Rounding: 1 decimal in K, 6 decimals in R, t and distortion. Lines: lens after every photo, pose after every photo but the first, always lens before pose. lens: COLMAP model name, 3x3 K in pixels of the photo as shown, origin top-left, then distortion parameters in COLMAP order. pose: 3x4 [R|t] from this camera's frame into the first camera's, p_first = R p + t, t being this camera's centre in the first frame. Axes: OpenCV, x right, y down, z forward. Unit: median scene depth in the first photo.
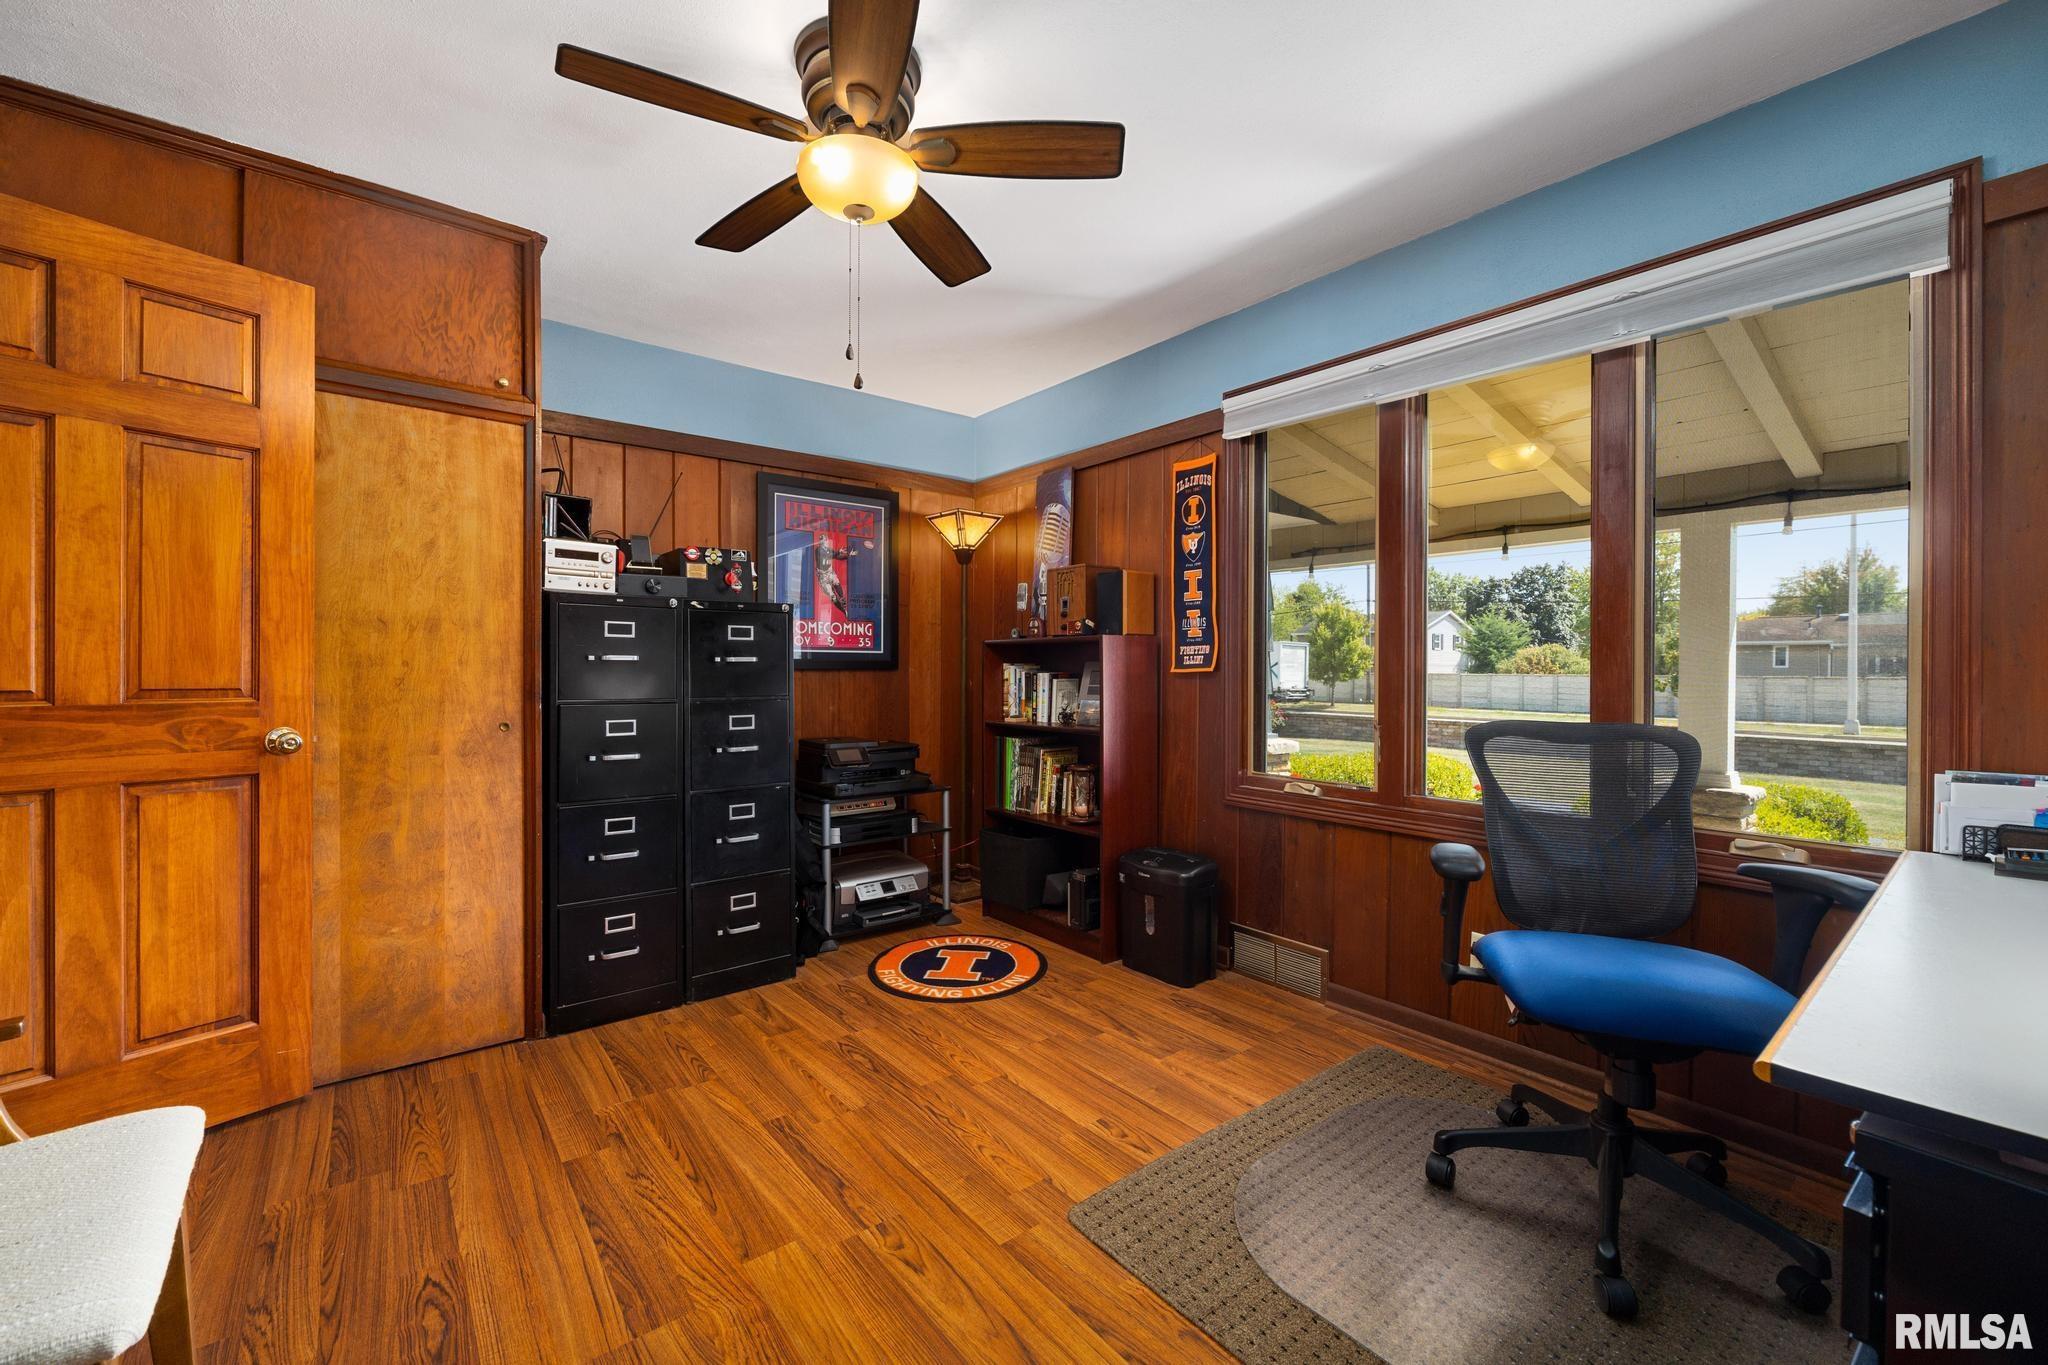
lens RADIAL K [[834.1, 0, 1019.7], [0, 834.1, 664.6], [0, 0, 1]] dist [-0.001957, -0.000052]
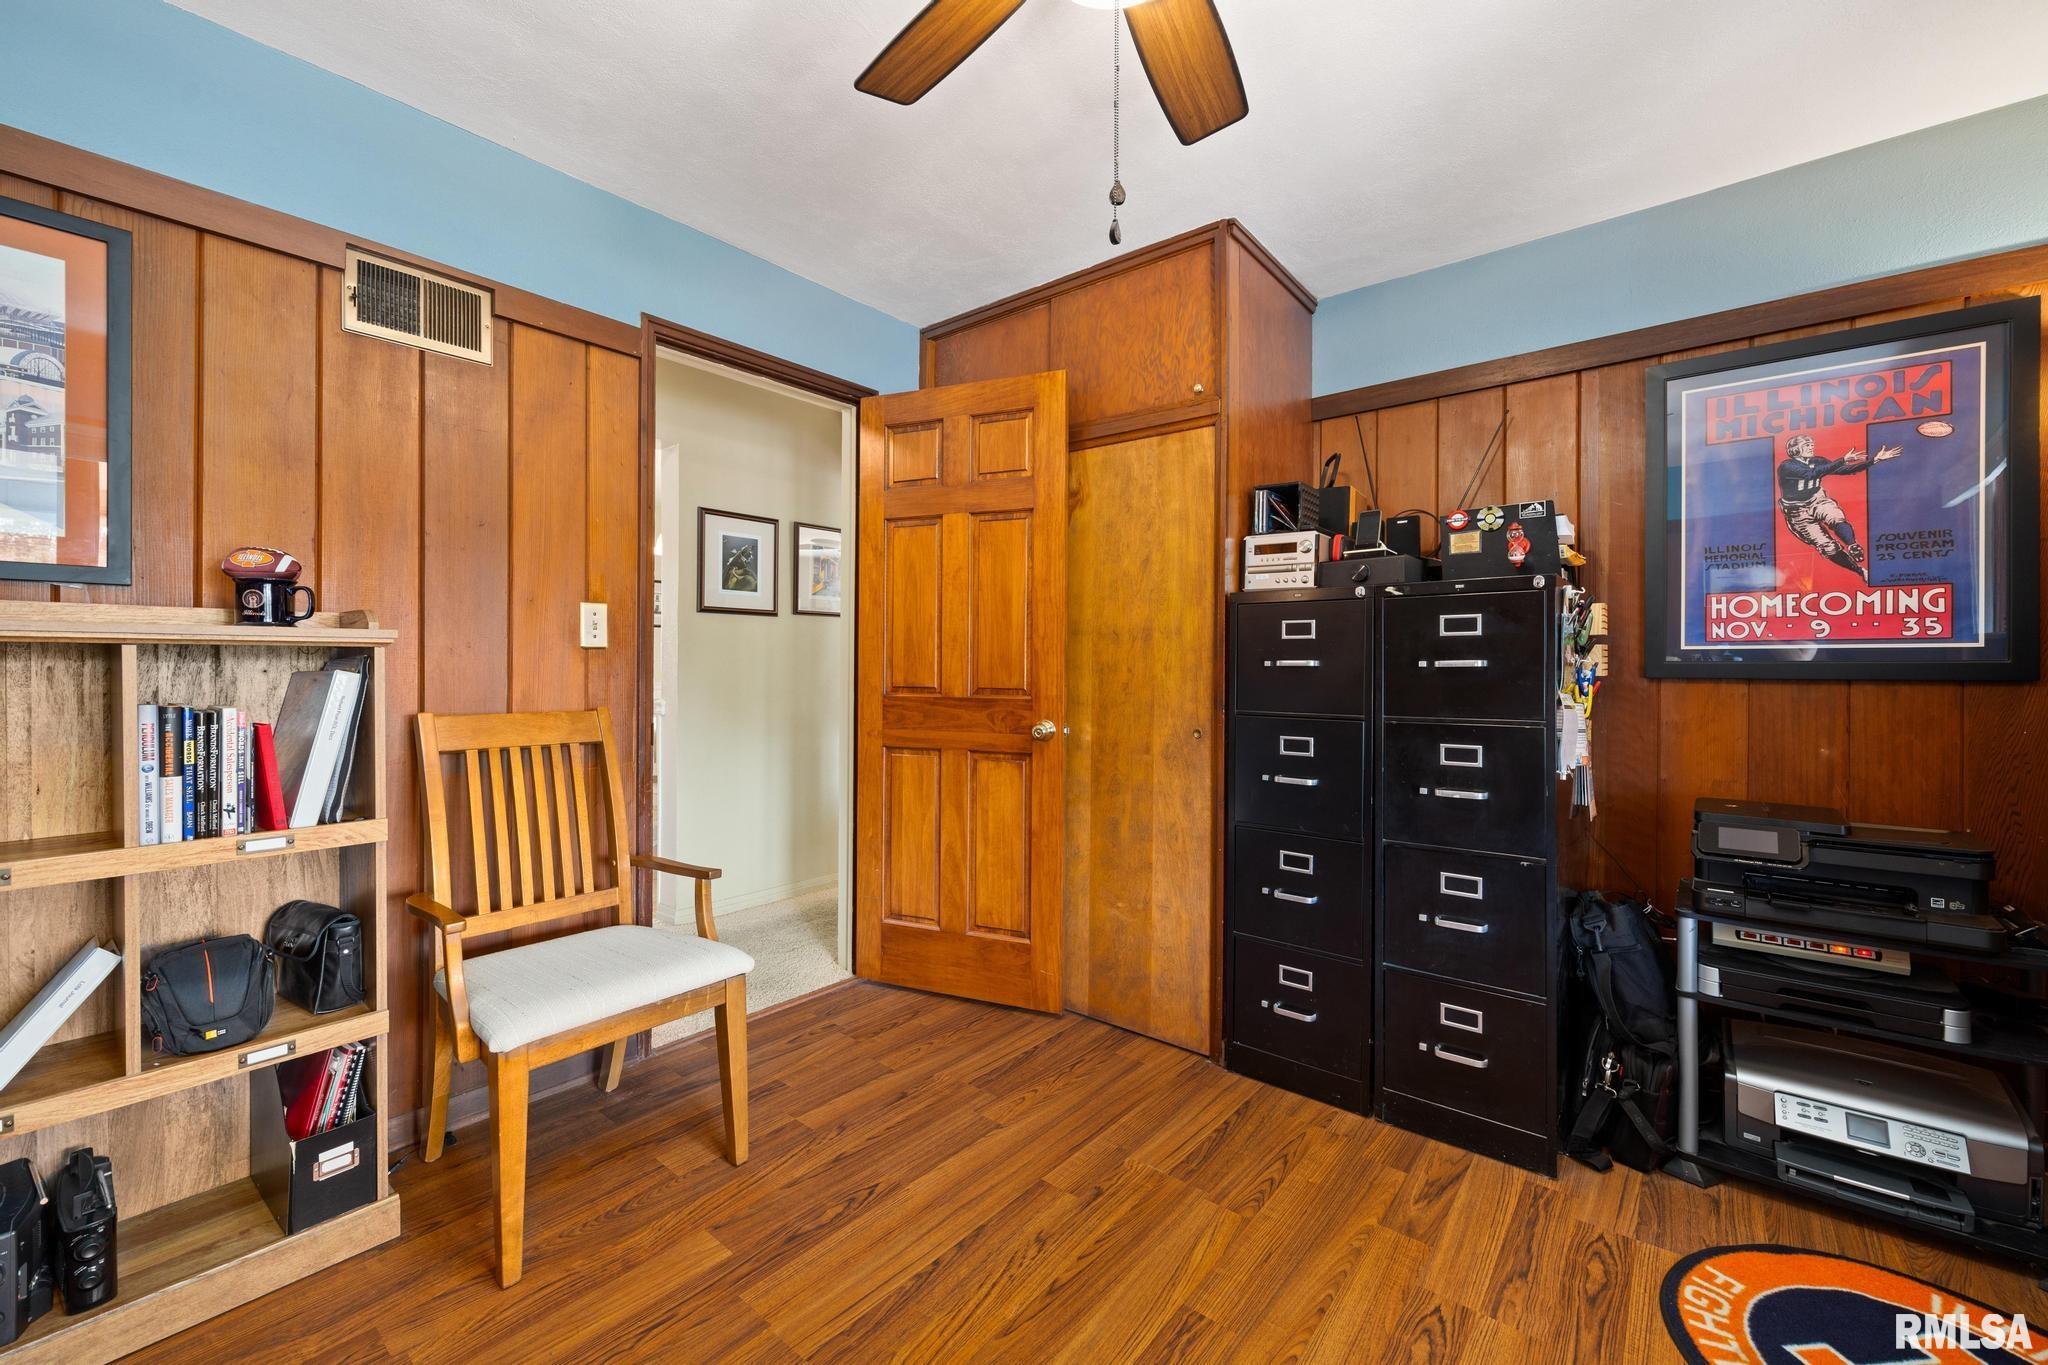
lens RADIAL K [[825.7, 0, 1017.1], [0, 825.7, 668.0], [0, 0, 1]] dist [-0.000546, 0.000118]
pose [[0.197892, -0.004805, -0.980212, 0.315892], [-0.000576, 0.999987, -0.005019, 0.001393], [0.980224, 0.001558, 0.197886, 0.615444]]
